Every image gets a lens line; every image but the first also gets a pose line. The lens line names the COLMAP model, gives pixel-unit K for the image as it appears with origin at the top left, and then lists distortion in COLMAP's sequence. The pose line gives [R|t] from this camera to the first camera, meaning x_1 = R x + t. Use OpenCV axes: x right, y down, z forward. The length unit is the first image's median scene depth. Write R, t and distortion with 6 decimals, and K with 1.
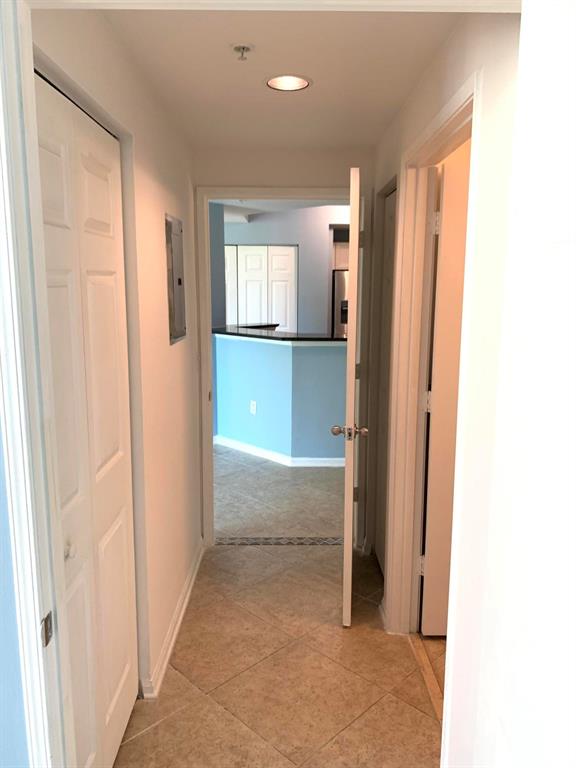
lens RADIAL K [[593.0, 0, 300.2], [0, 593.0, 380.9], [0, 0, 1]] dist [0.030277, -0.039391]
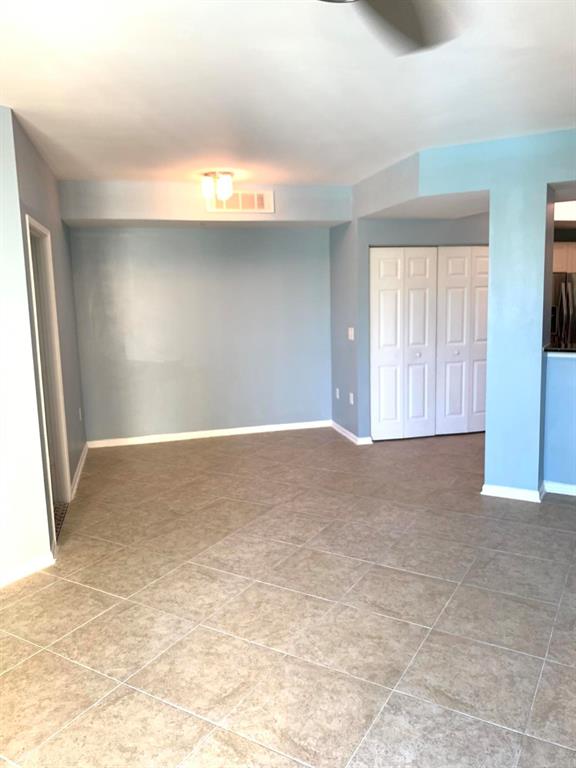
lens RADIAL K [[593.0, 0, 300.2], [0, 593.0, 380.9], [0, 0, 1]] dist [0.030277, -0.039391]
pose [[0.967580, -0.060669, 0.245169, -0.741088], [0.066597, 0.997652, -0.015953, -0.057505], [-0.243625, 0.031764, 0.969349, 0.360346]]
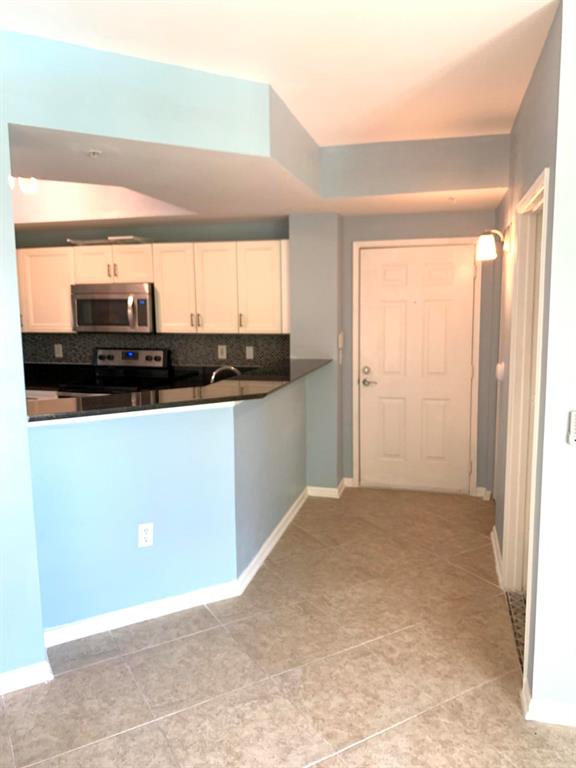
lens RADIAL K [[593.0, 0, 300.2], [0, 593.0, 380.9], [0, 0, 1]] dist [0.030277, -0.039391]
pose [[0.251260, -0.131372, 0.958963, -0.599120], [0.168886, 0.981499, 0.090209, -0.131030], [-0.953072, 0.139290, 0.268798, 0.754773]]
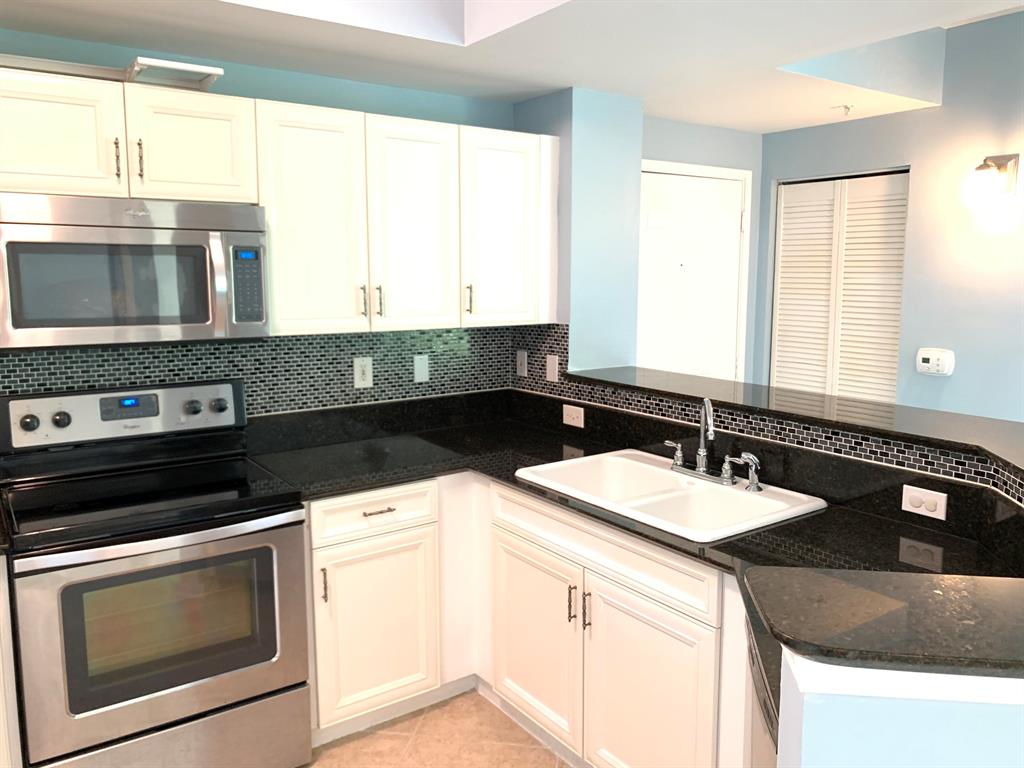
lens RADIAL K [[808.0, 0, 543.2], [0, 808.0, 374.0], [0, 0, 1]] dist [0.035714, -0.096191]
pose [[-0.581116, -0.111792, 0.806106, -0.200280], [0.130030, 0.965041, 0.227571, -0.235799], [-0.803365, 0.237063, -0.546264, 1.406549]]
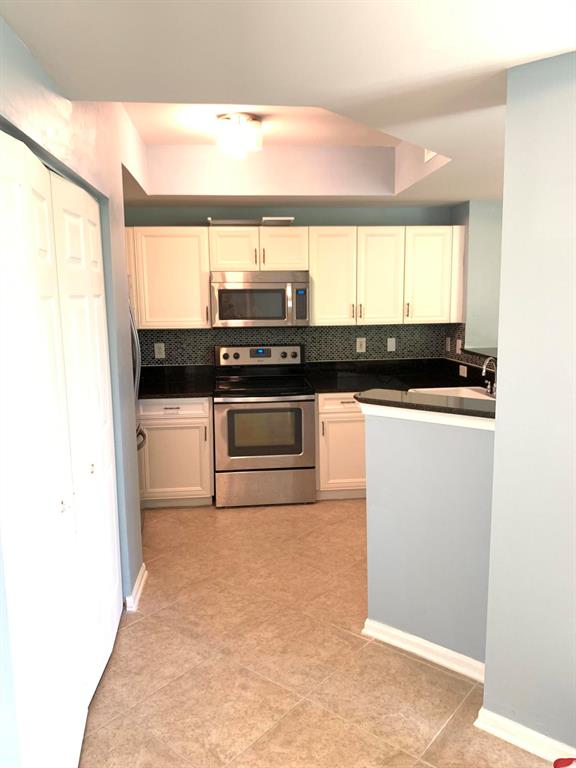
lens RADIAL K [[588.6, 0, 275.5], [0, 588.6, 379.9], [0, 0, 1]] dist [0.067508, -0.136250]
pose [[-0.070185, -0.147303, 0.986598, -0.581414], [0.180264, 0.970881, 0.157780, -0.235428], [-0.981111, 0.188922, -0.041588, 1.364705]]
